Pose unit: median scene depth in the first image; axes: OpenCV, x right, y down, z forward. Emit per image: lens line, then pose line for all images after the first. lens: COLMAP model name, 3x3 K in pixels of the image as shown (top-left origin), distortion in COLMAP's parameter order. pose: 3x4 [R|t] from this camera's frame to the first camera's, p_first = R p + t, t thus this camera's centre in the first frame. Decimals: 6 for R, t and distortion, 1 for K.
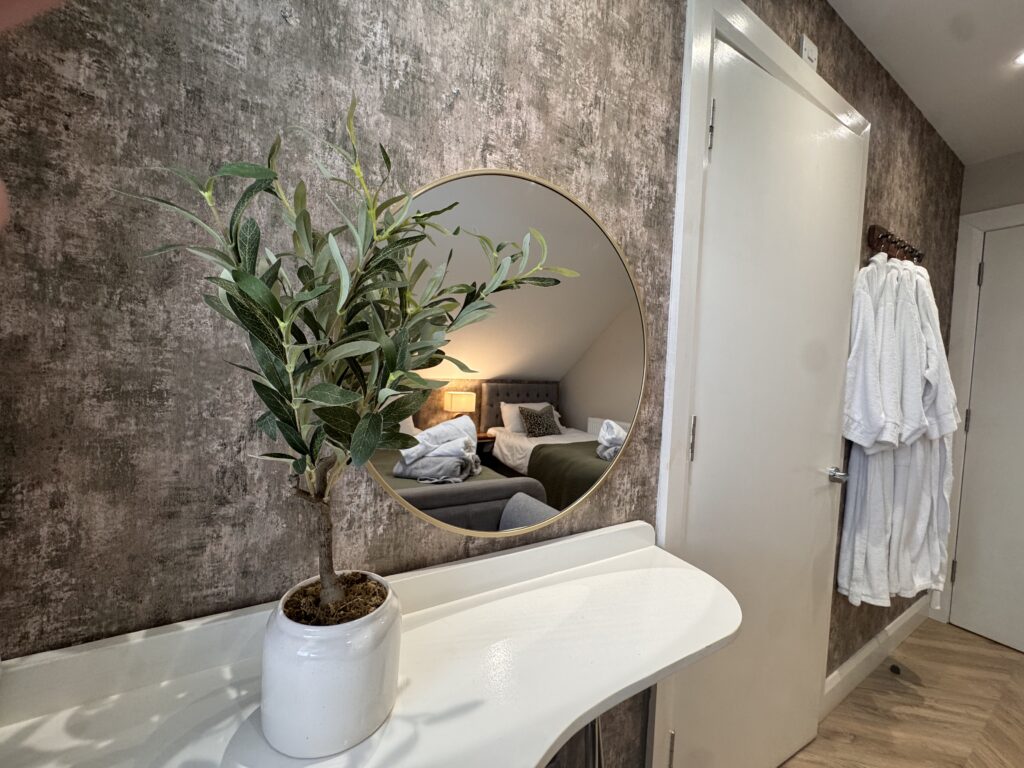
lens RADIAL K [[403.0, 0, 510.0], [0, 403.0, 385.1], [0, 0, 1]] dist [0.004929, -0.000759]
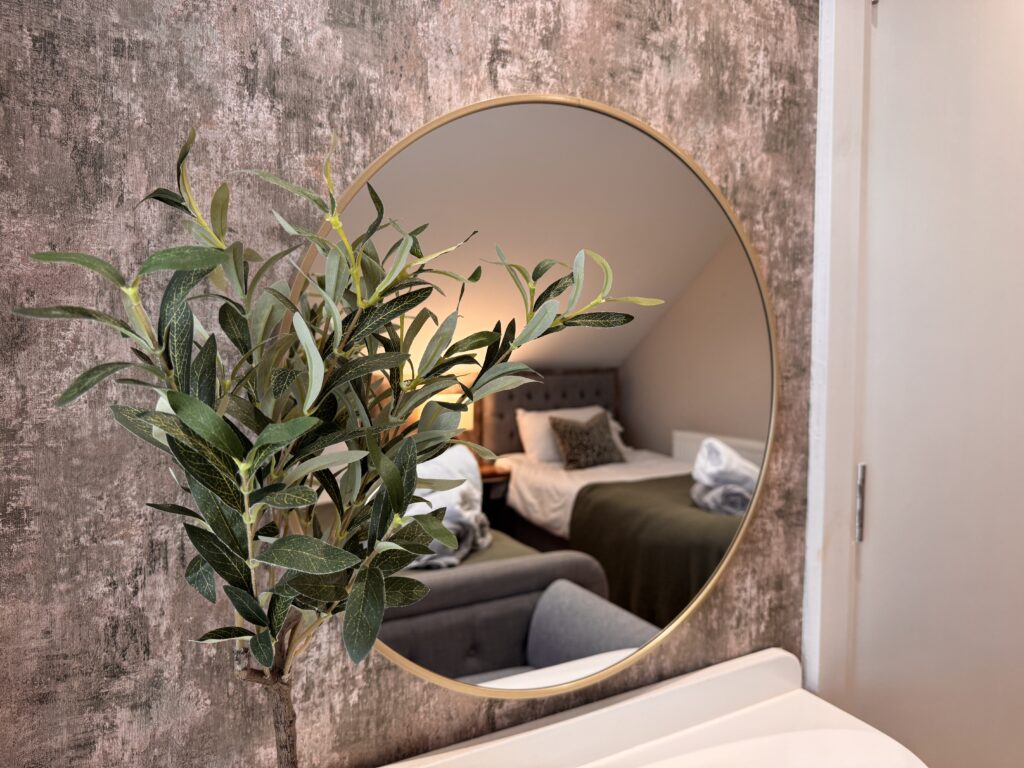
lens RADIAL K [[728.2, 0, 507.1], [0, 728.2, 378.6], [0, 0, 1]] dist [0.015628, -0.022529]
pose [[0.998756, -0.041081, -0.028253, -0.034412], [0.041670, 0.998919, 0.020582, -0.143120], [0.027377, -0.021733, 0.999389, -0.104122]]
